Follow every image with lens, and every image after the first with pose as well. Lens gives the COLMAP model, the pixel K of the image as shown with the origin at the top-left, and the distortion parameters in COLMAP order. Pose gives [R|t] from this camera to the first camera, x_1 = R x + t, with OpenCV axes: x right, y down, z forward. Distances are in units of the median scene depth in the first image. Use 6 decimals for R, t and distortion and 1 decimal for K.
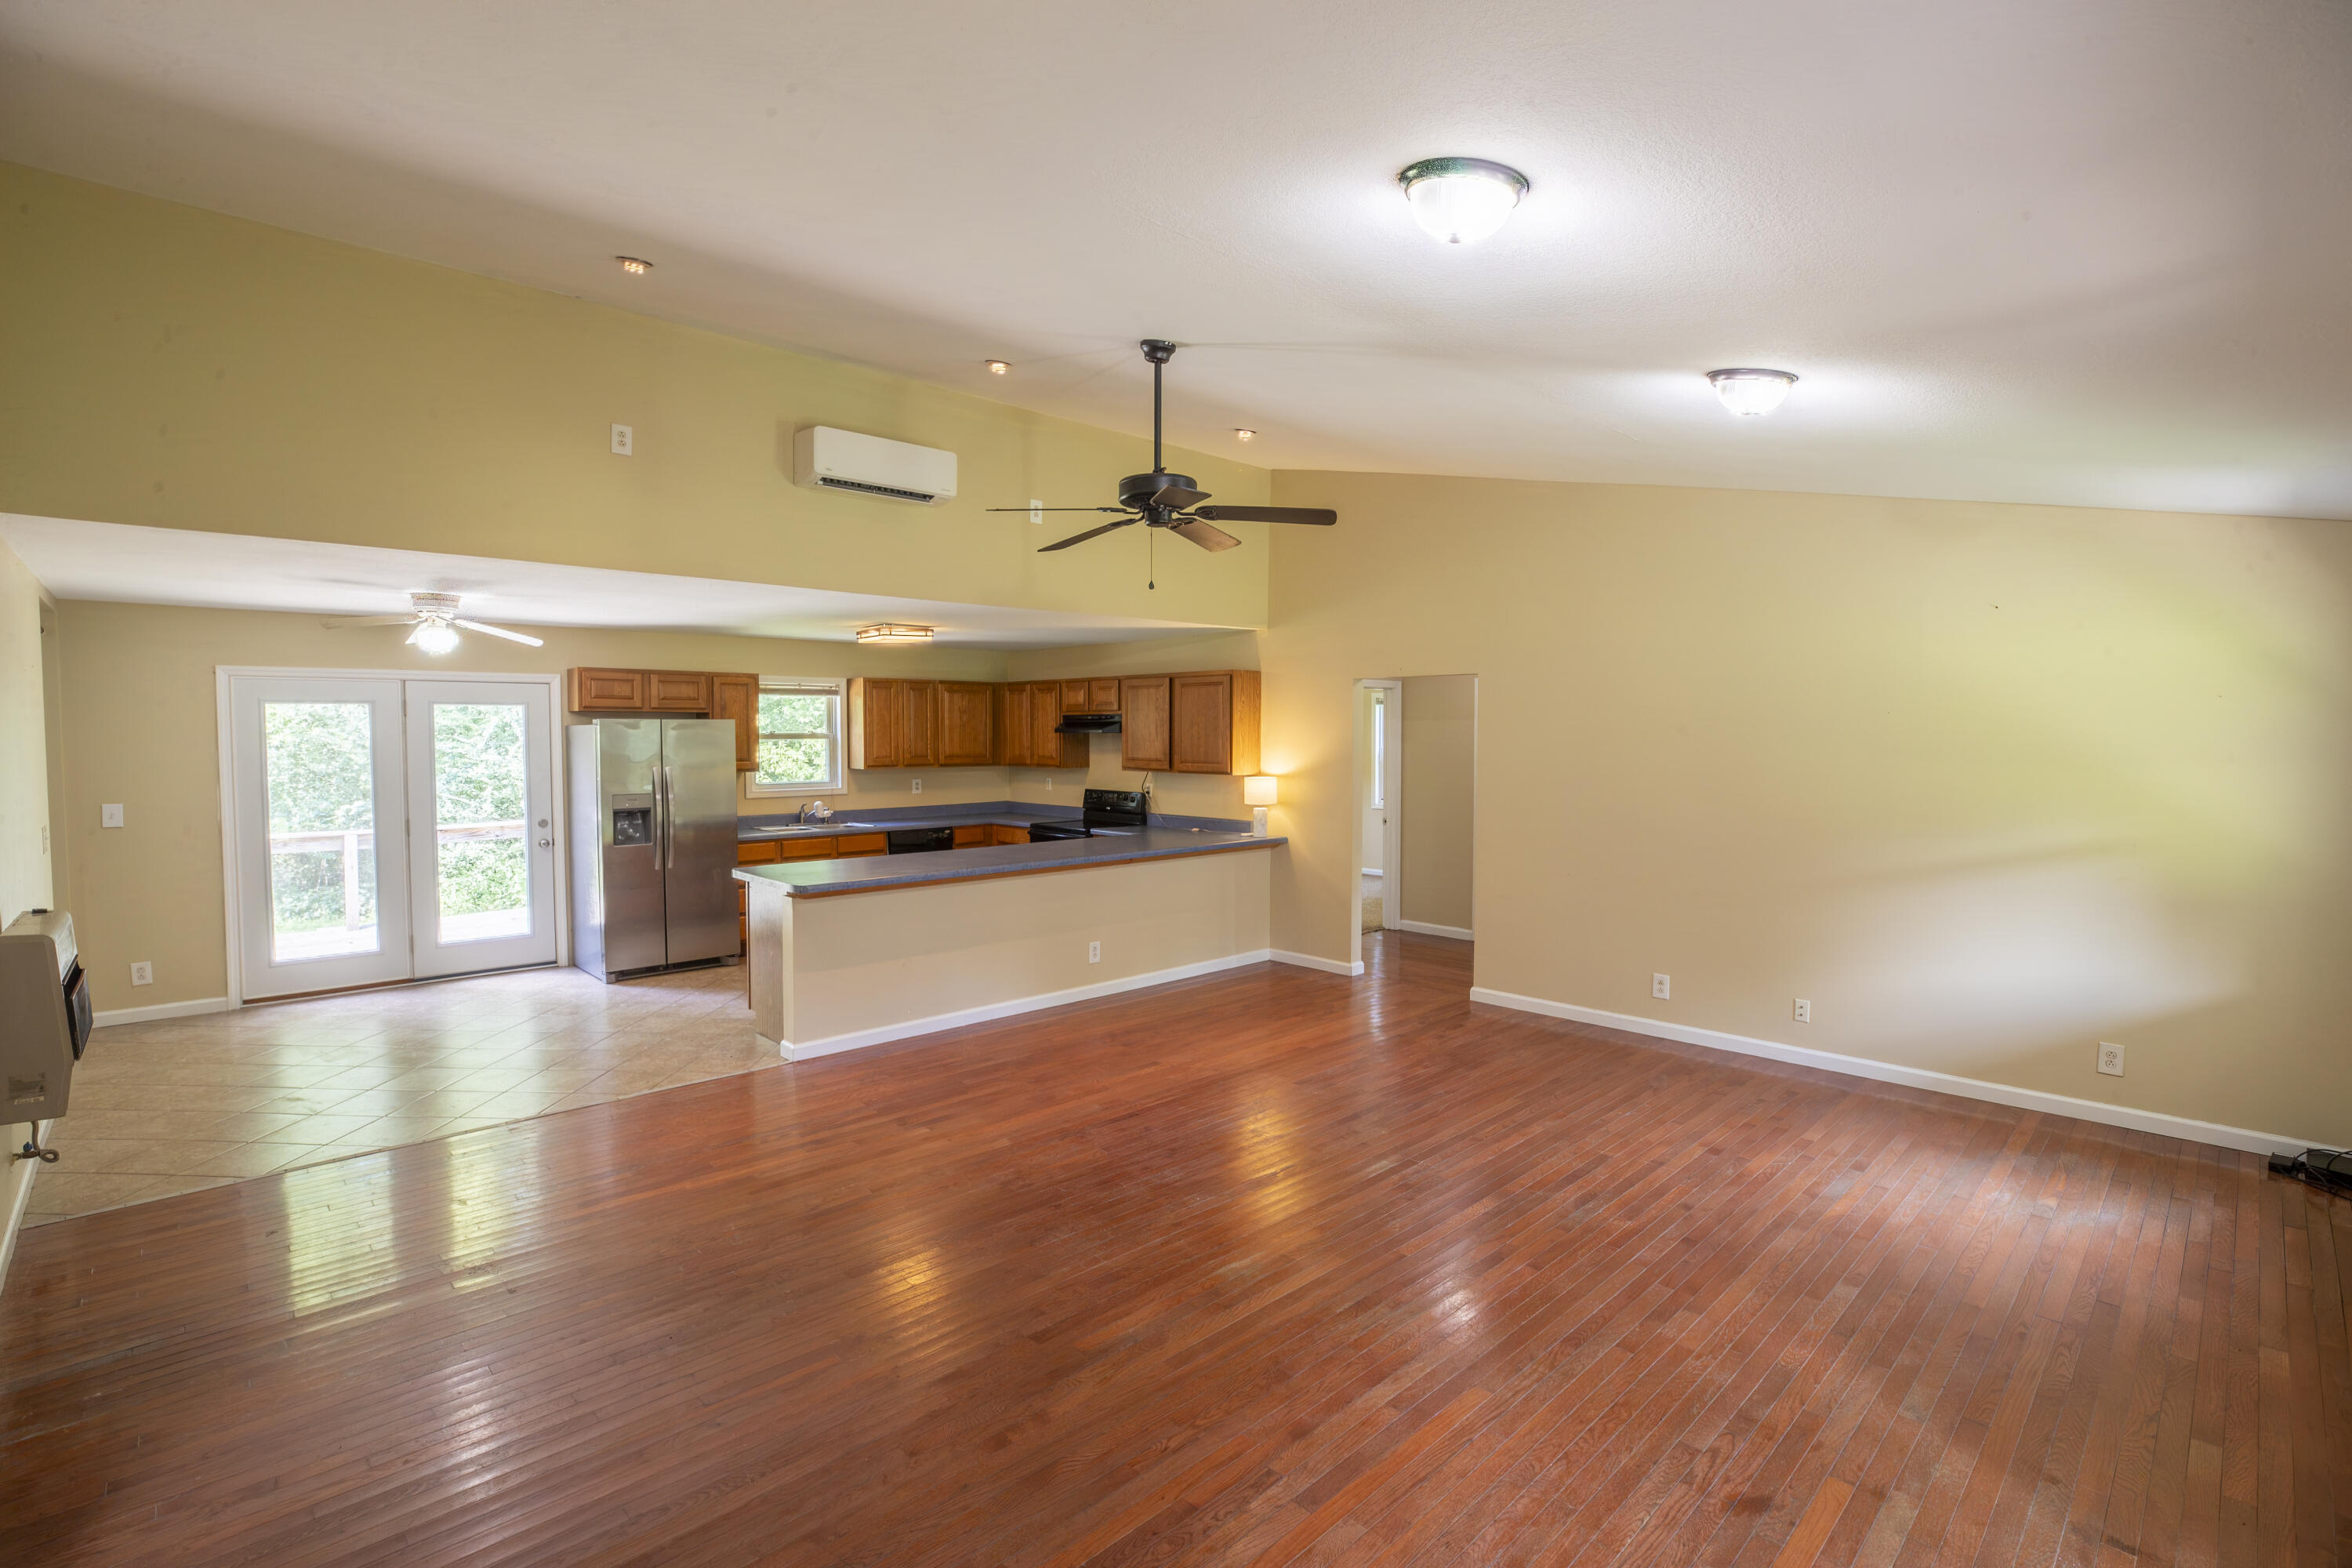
lens RADIAL K [[1090.4, 0, 1176.0], [0, 1090.4, 784.0], [0, 0, 1]] dist [-0.033821, 0.009241]
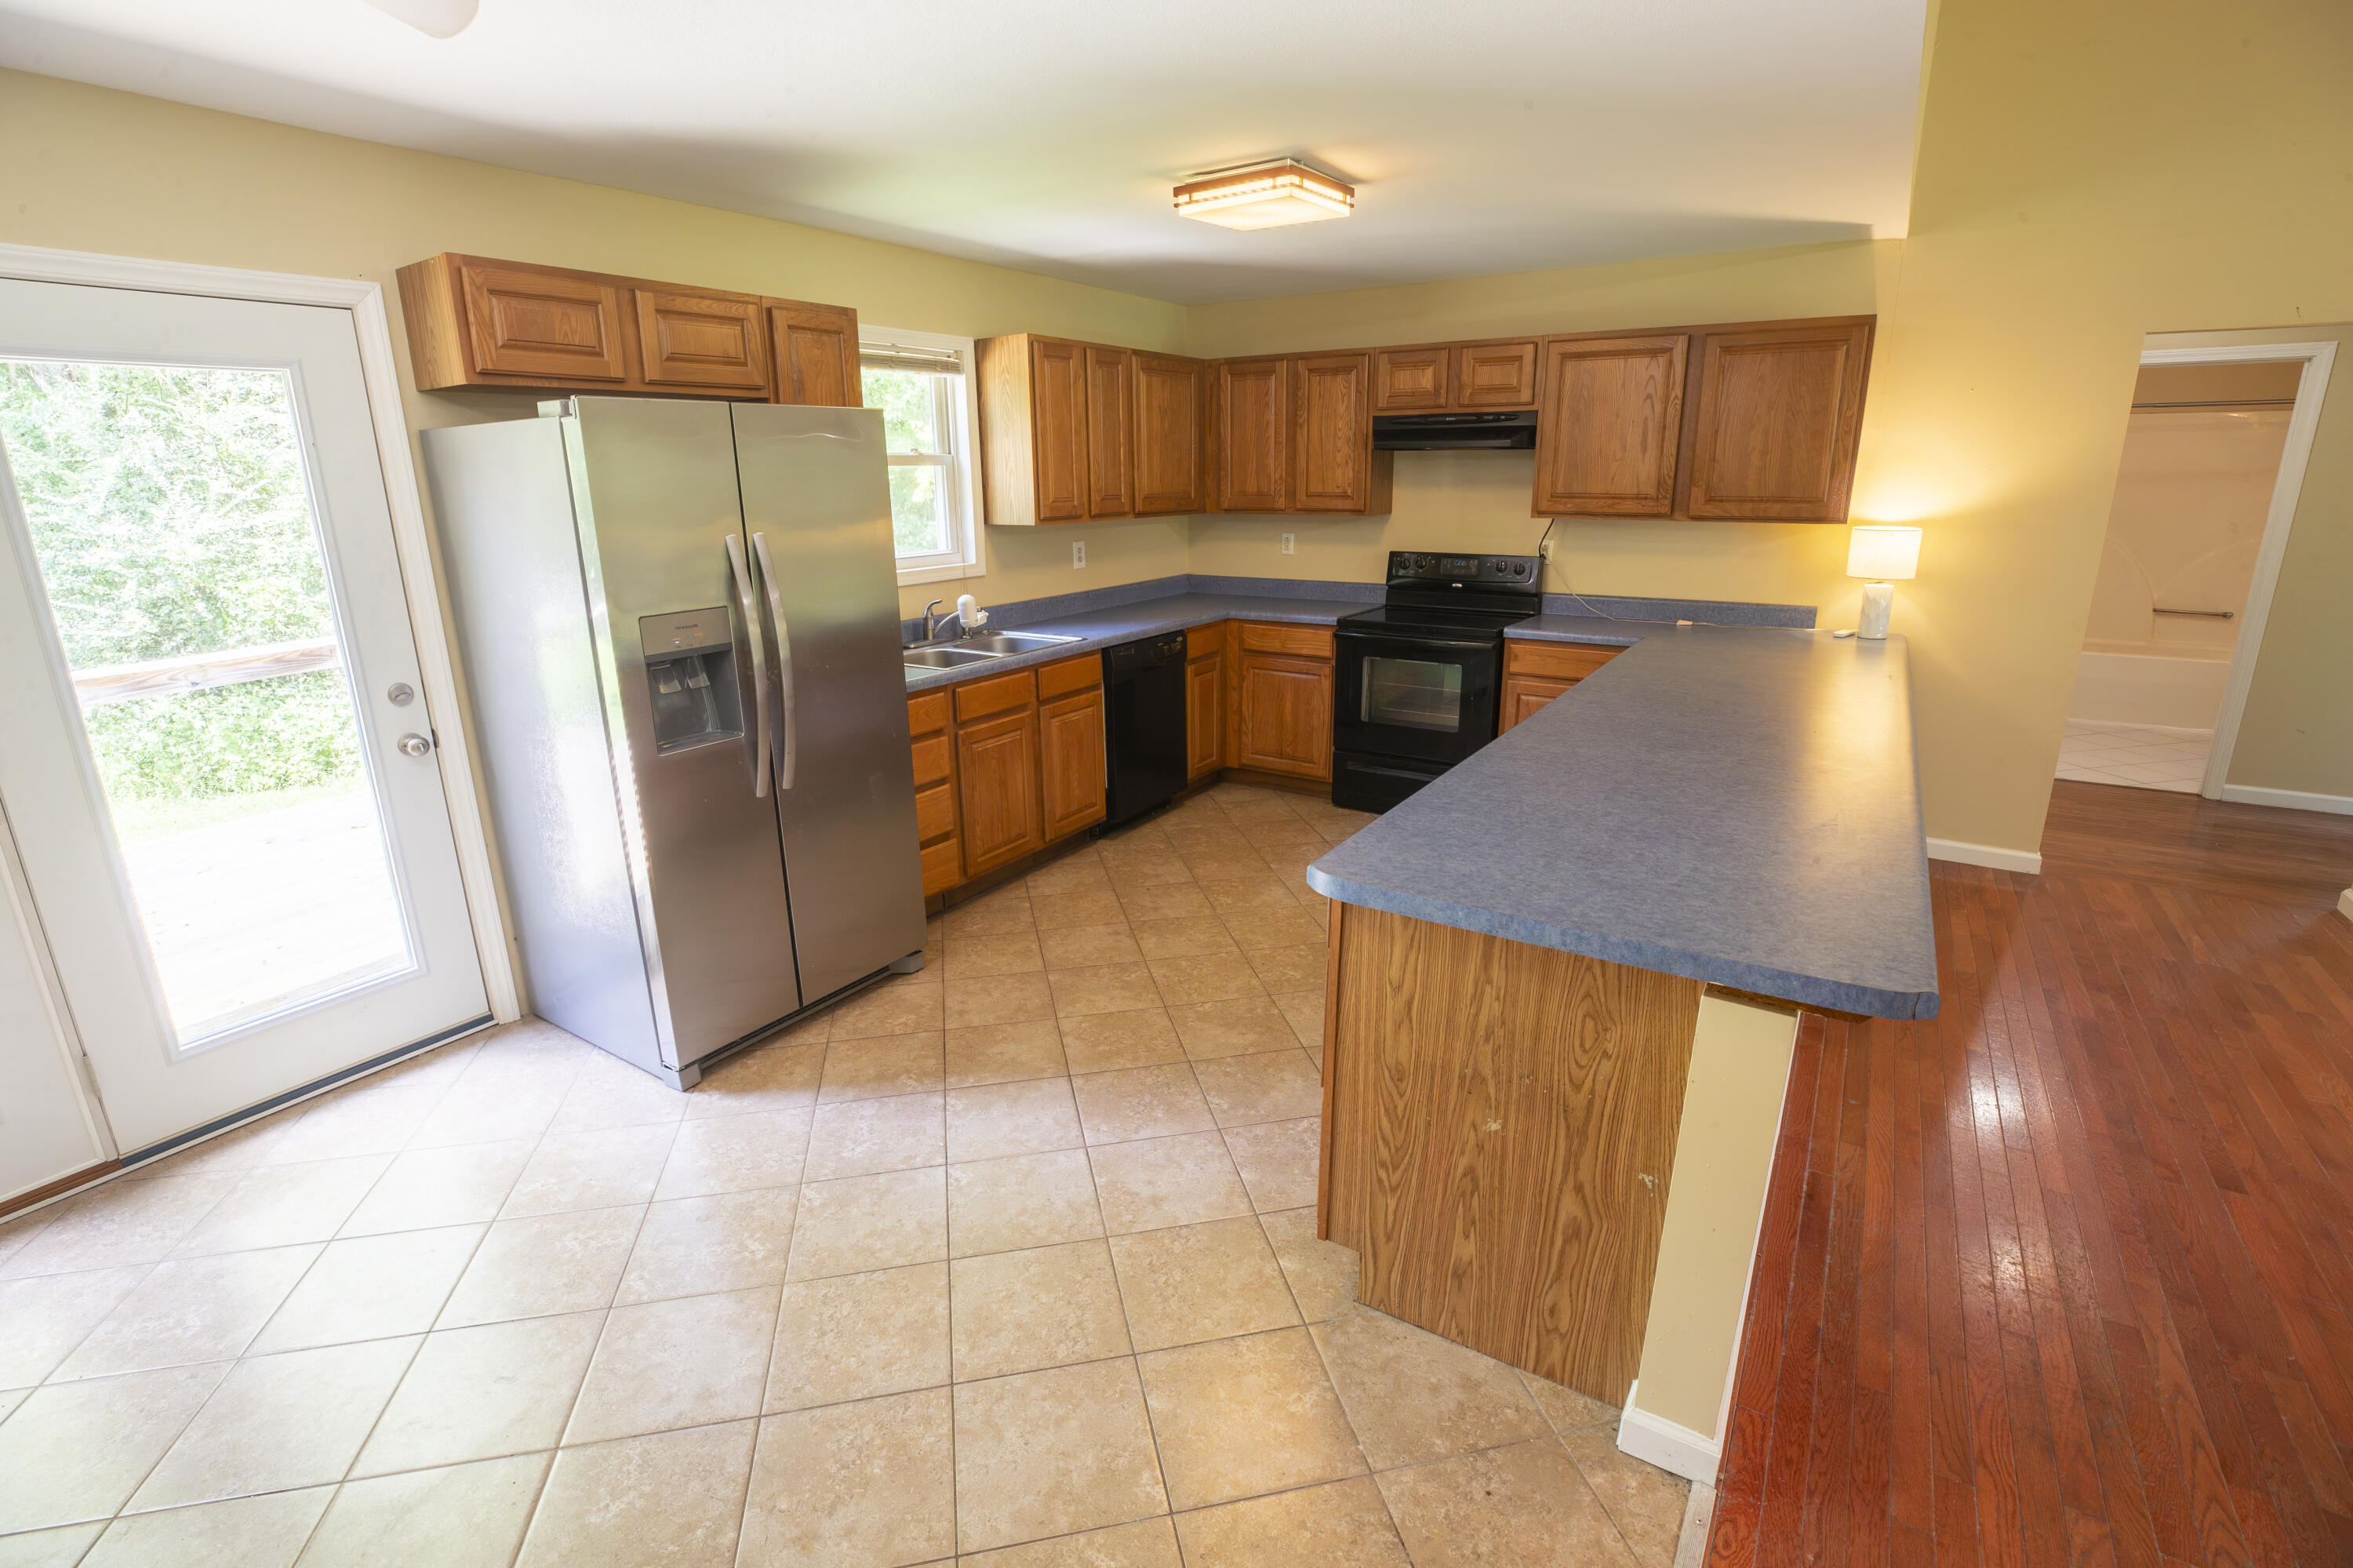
lens RADIAL K [[1076.7, 0, 1187.8], [0, 1076.7, 786.8], [0, 0, 1]] dist [-0.053318, 0.014331]
pose [[0.970169, -0.079330, 0.229082, -0.339499], [0.023753, 0.971503, 0.235833, -0.011383], [-0.241262, -0.223357, 0.944407, 0.480582]]
